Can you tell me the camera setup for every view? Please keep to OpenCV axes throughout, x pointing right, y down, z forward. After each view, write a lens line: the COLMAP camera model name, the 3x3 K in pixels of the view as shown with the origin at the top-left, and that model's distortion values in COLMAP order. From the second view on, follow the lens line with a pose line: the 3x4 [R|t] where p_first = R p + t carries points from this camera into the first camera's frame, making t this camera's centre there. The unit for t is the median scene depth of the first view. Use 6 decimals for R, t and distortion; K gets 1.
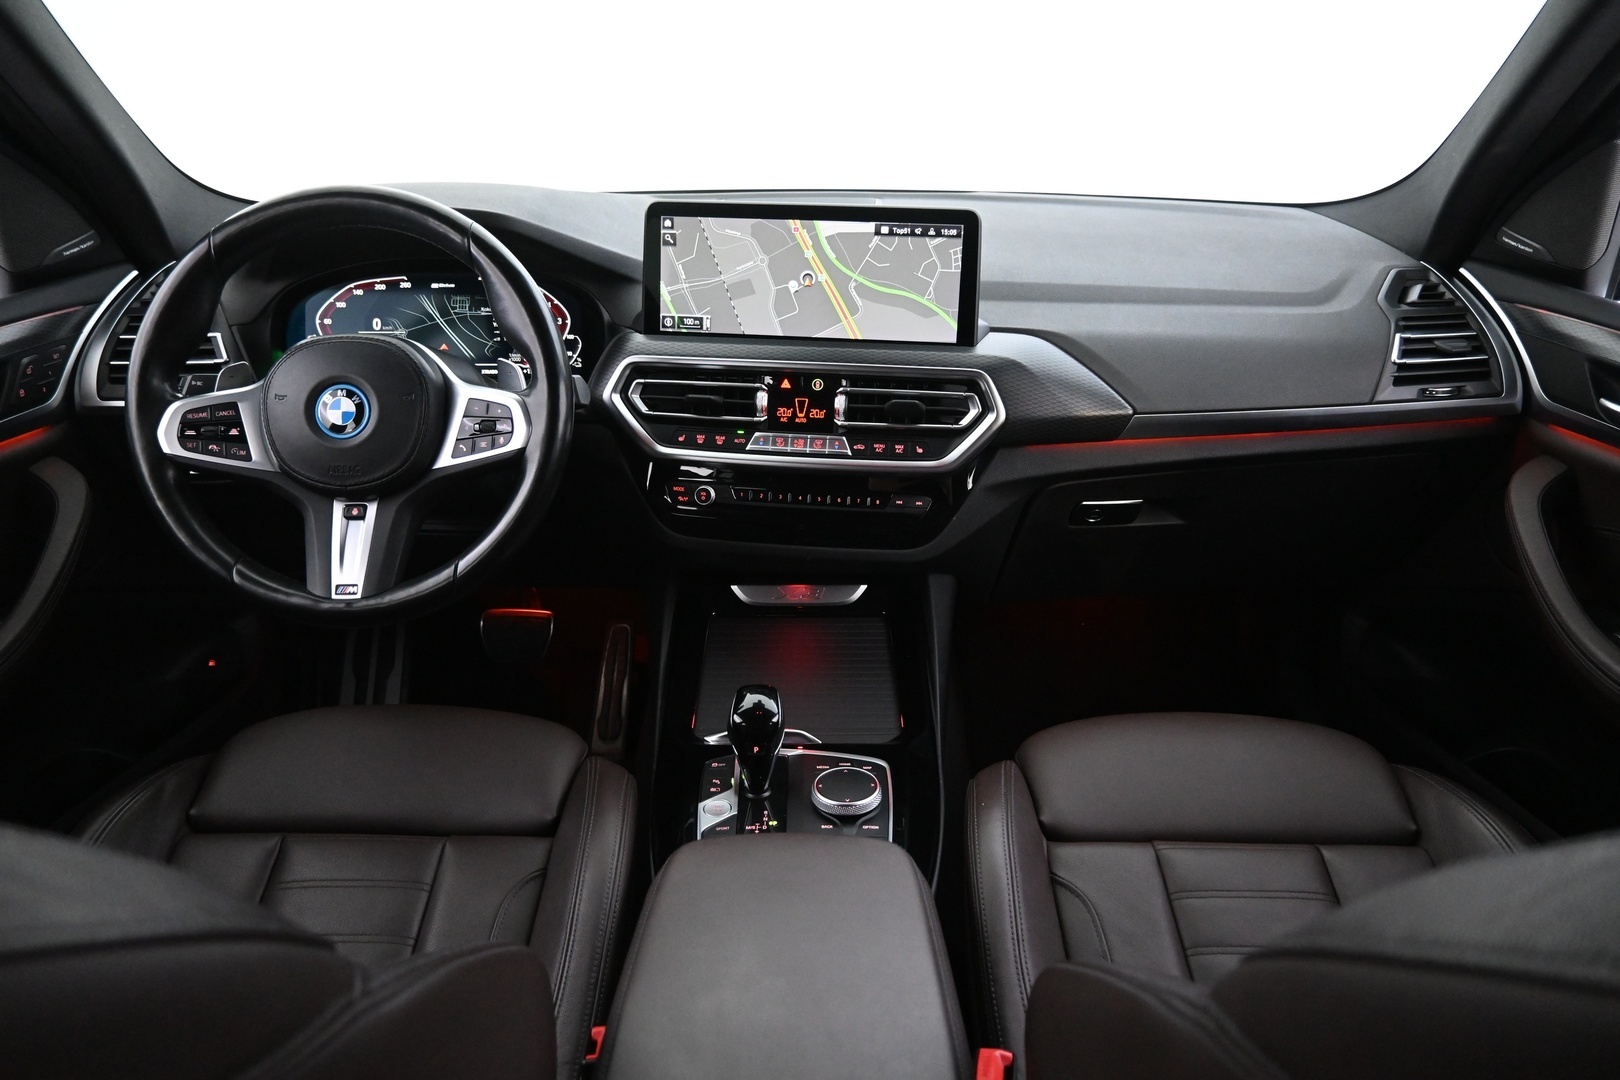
lens RADIAL K [[1097.3, 0, 816.6], [0, 1097.3, 536.6], [0, 0, 1]] dist [-0.013046, 0.001473]
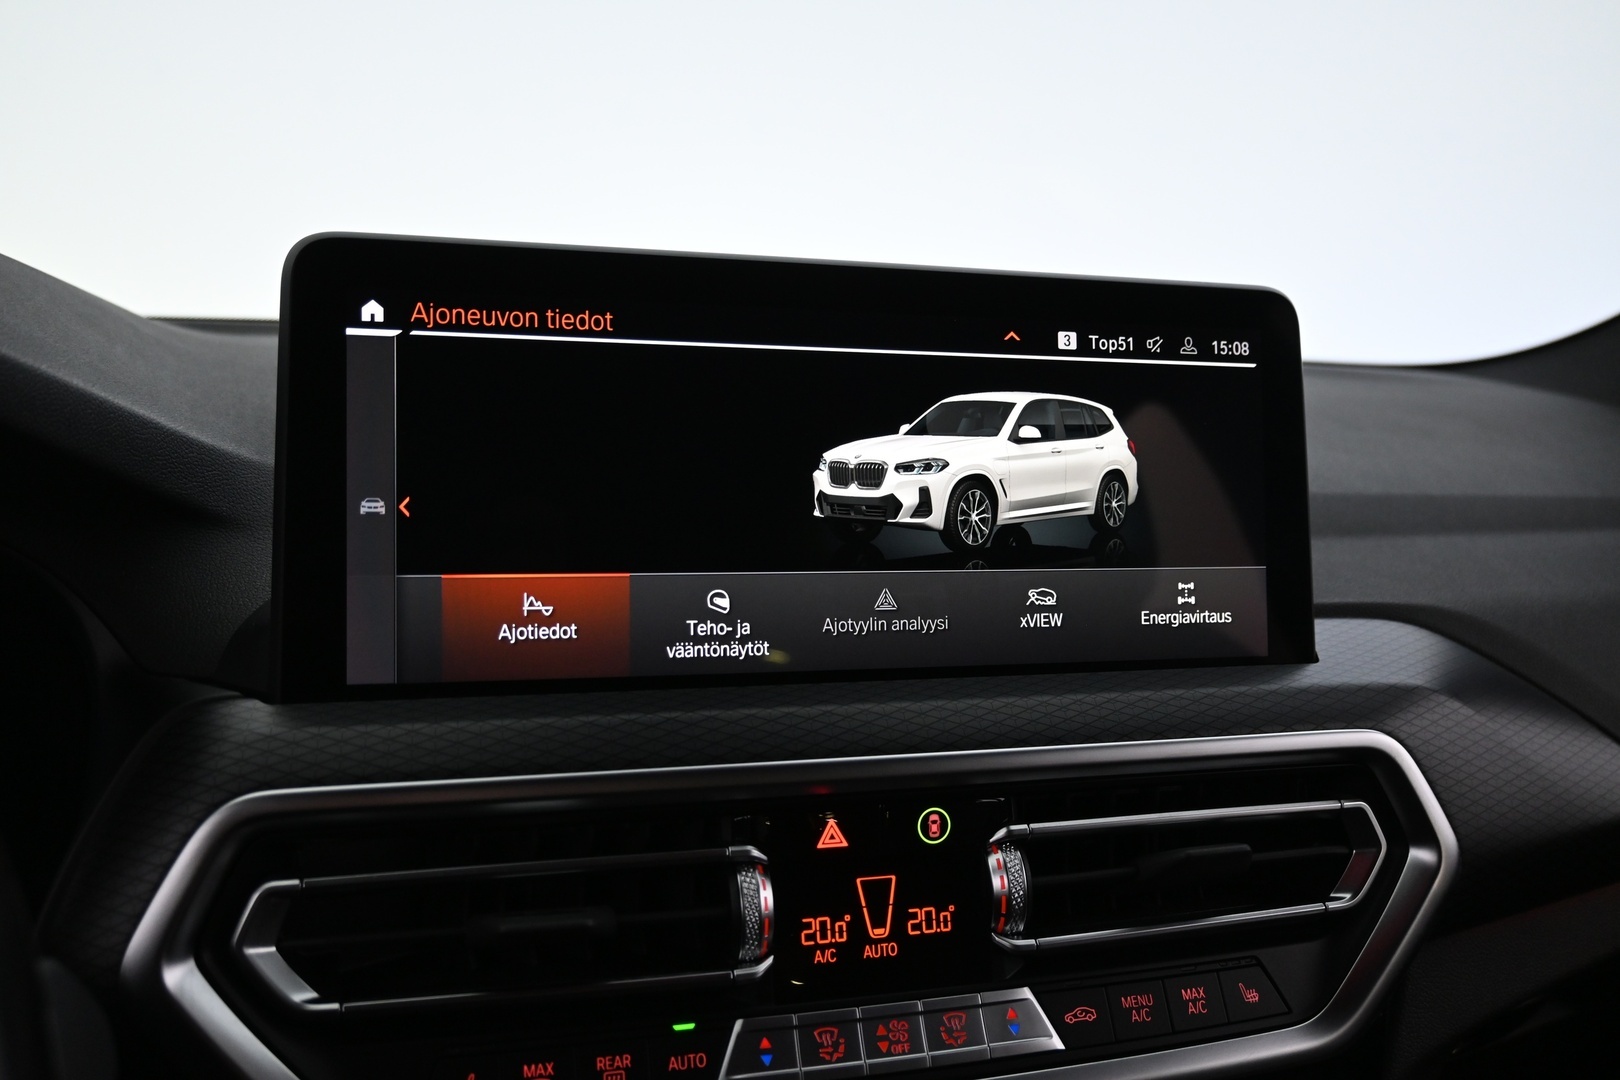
lens RADIAL K [[1308.9, 0, 810.4], [0, 1308.9, 535.7], [0, 0, 1]] dist [0.004640, 0.014292]
pose [[0.915921, -0.035037, 0.399826, -0.169970], [0.130032, 0.968357, -0.213019, -0.142407], [-0.379711, 0.247099, 0.891494, 0.668477]]
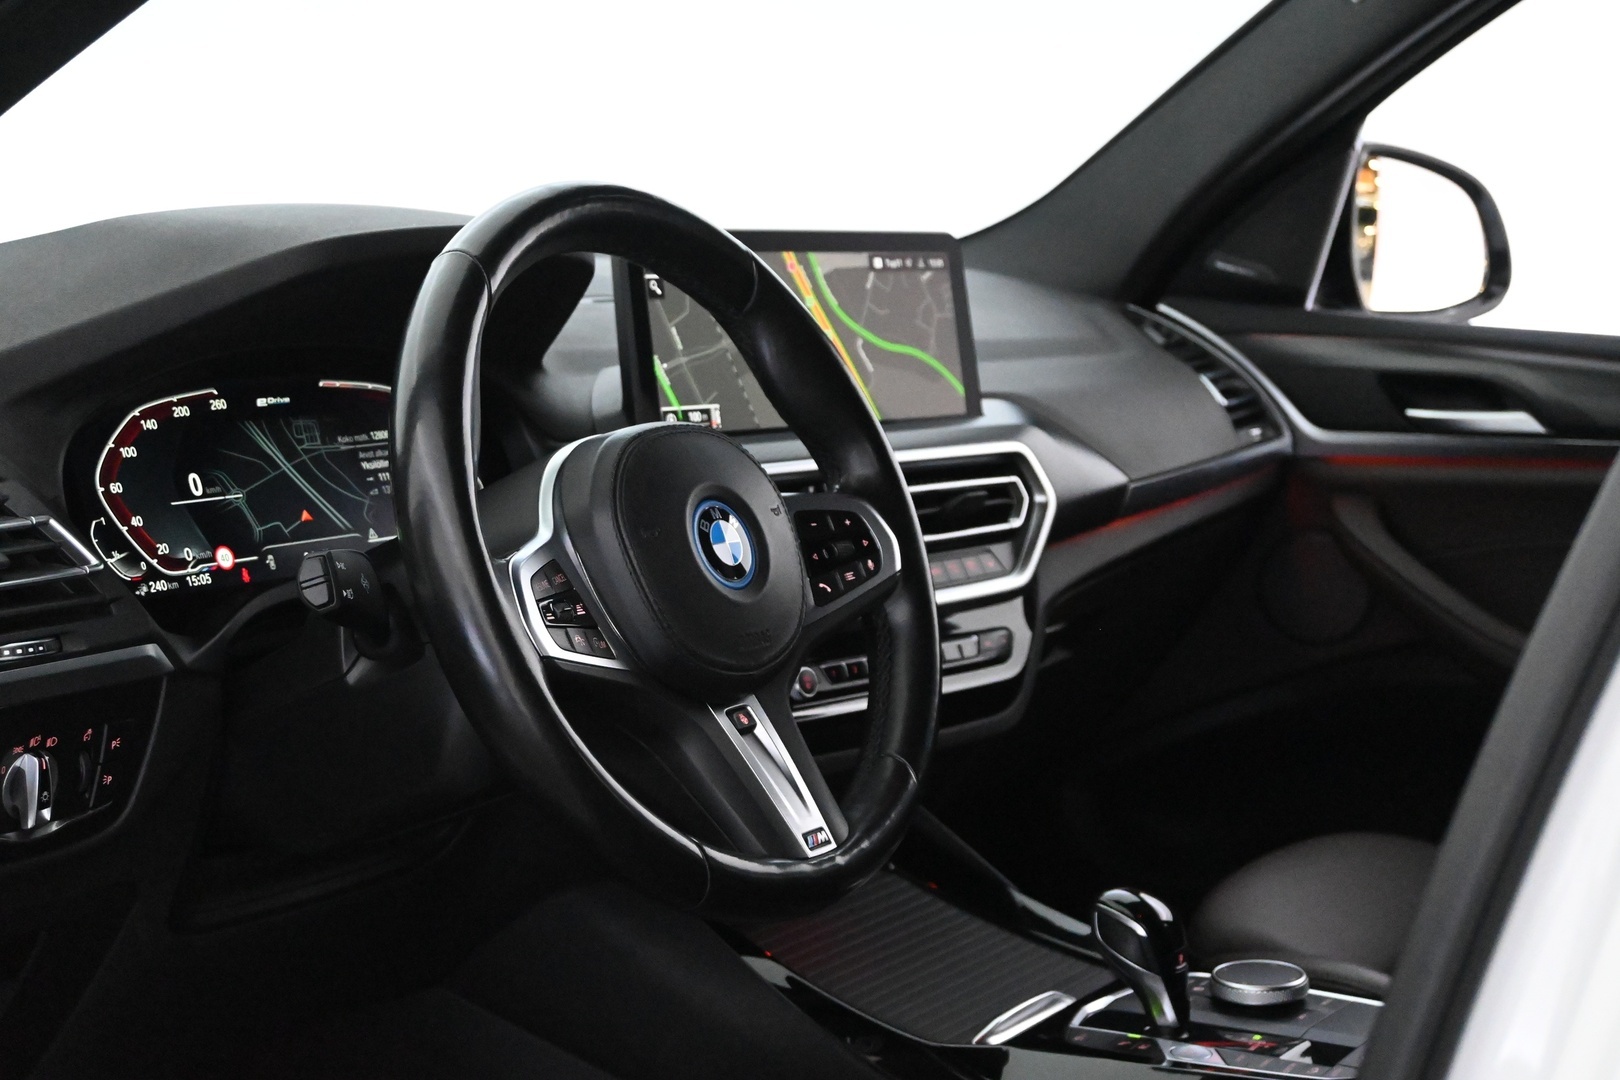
lens RADIAL K [[2632.3, 0, 810.3], [0, 2632.3, 544.0], [0, 0, 1]] dist [-0.041040, 0.000000]
pose [[0.554506, -0.105669, 0.825443, -1.318948], [0.307635, 0.947669, -0.085343, 0.015725], [-0.773229, 0.301259, 0.557996, 0.158382]]
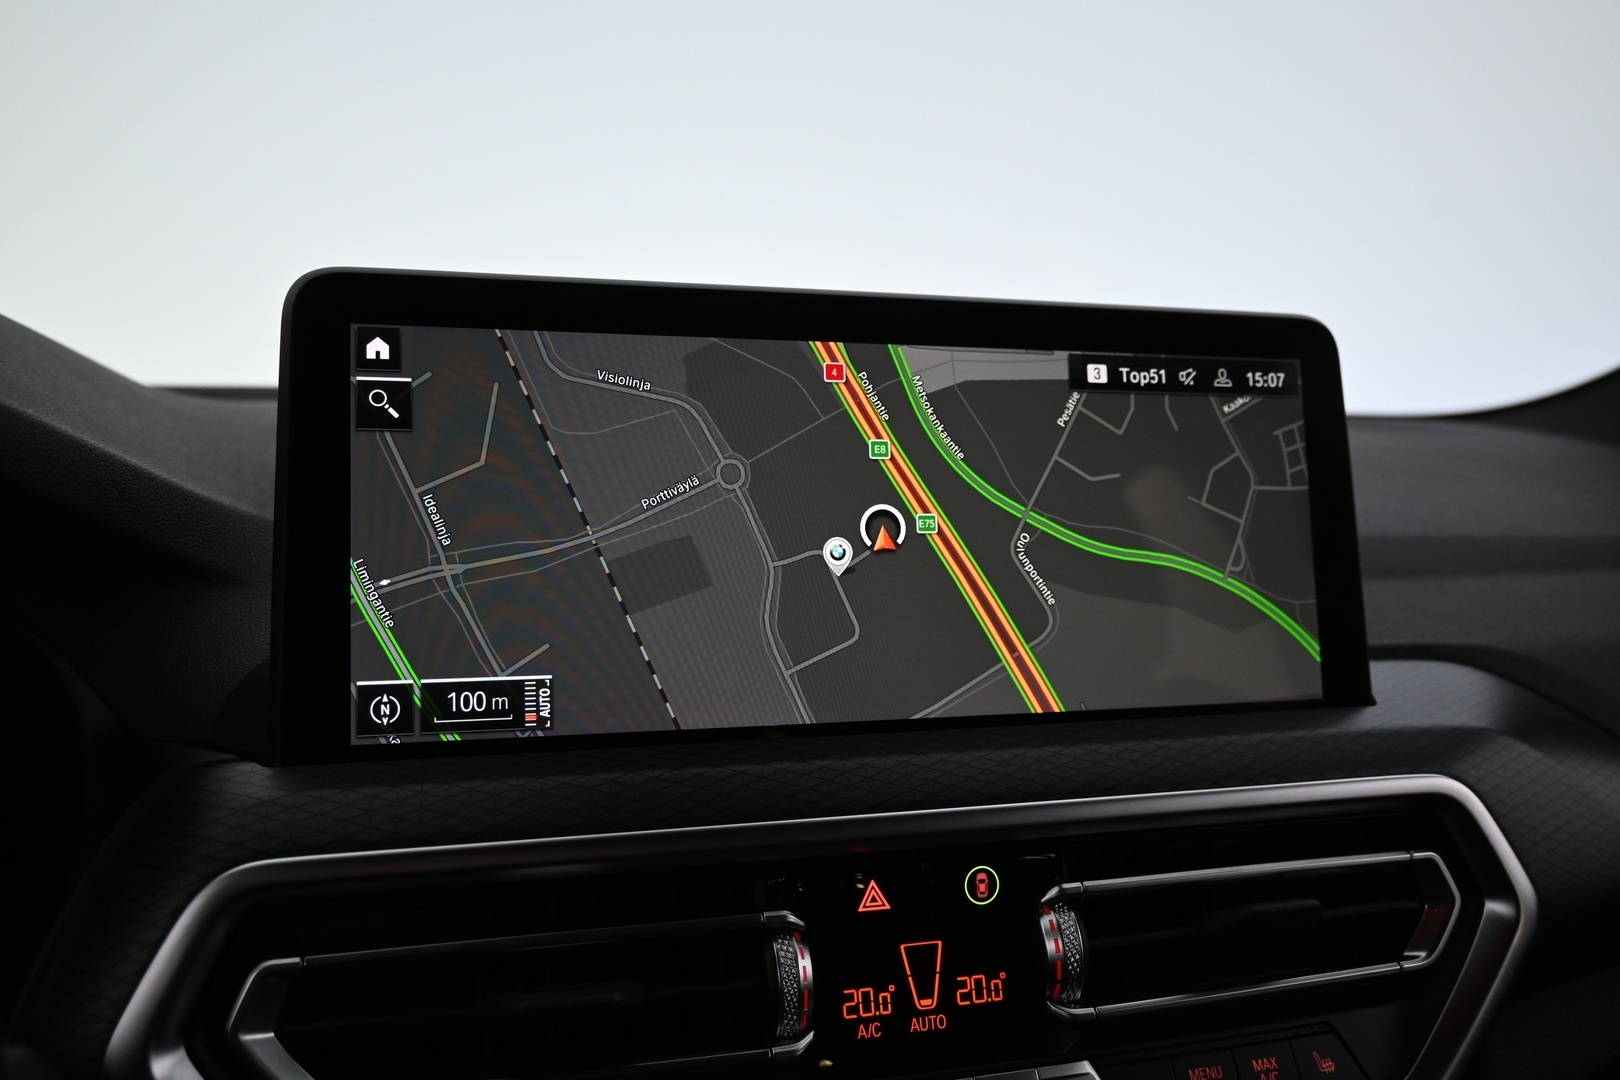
lens RADIAL K [[1308.9, 0, 811.1], [0, 1308.9, 539.7], [0, 0, 1]] dist [0.004640, 0.014292]
pose [[0.913591, -0.030434, 0.405493, -0.170969], [0.151567, 0.950821, -0.270124, -0.137715], [-0.377331, 0.308242, 0.873274, 0.692279]]
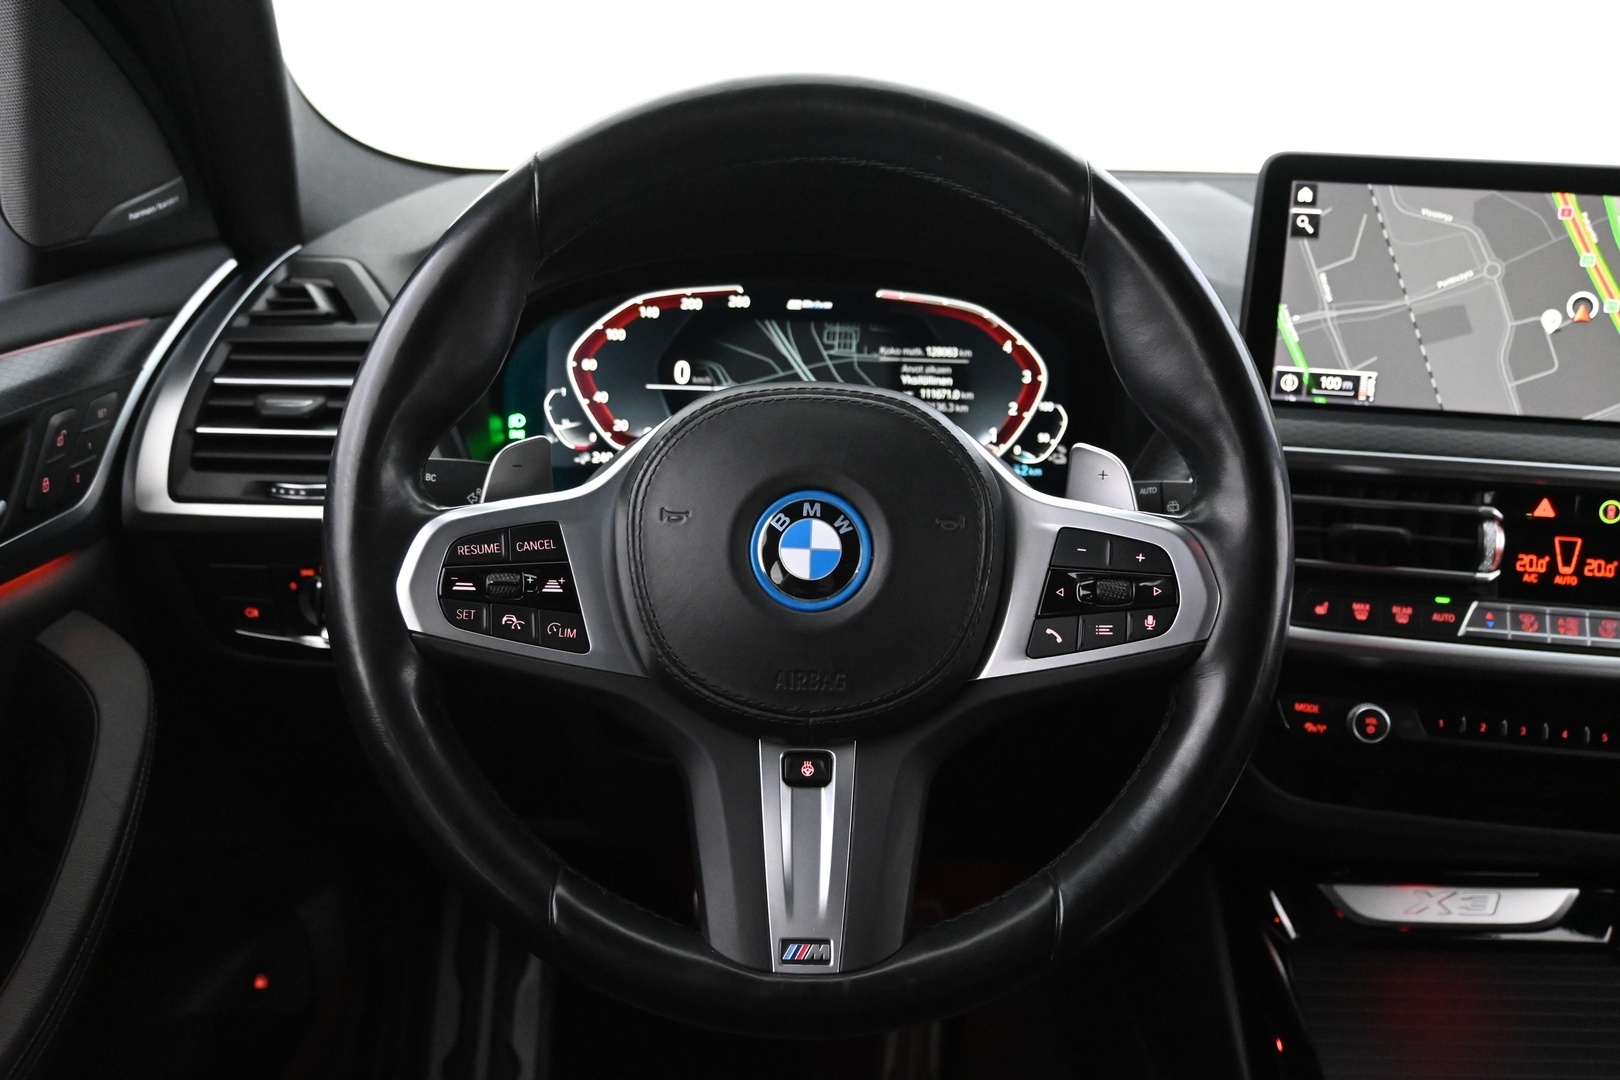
lens RADIAL K [[1421.1, 0, 813.9], [0, 1421.1, 534.1], [0, 0, 1]] dist [-0.001336, -0.018692]
pose [[0.999632, 0.026753, 0.004384, -0.367687], [-0.026169, 0.994477, -0.101639, -0.051770], [-0.007079, 0.101487, 0.994812, 0.349290]]
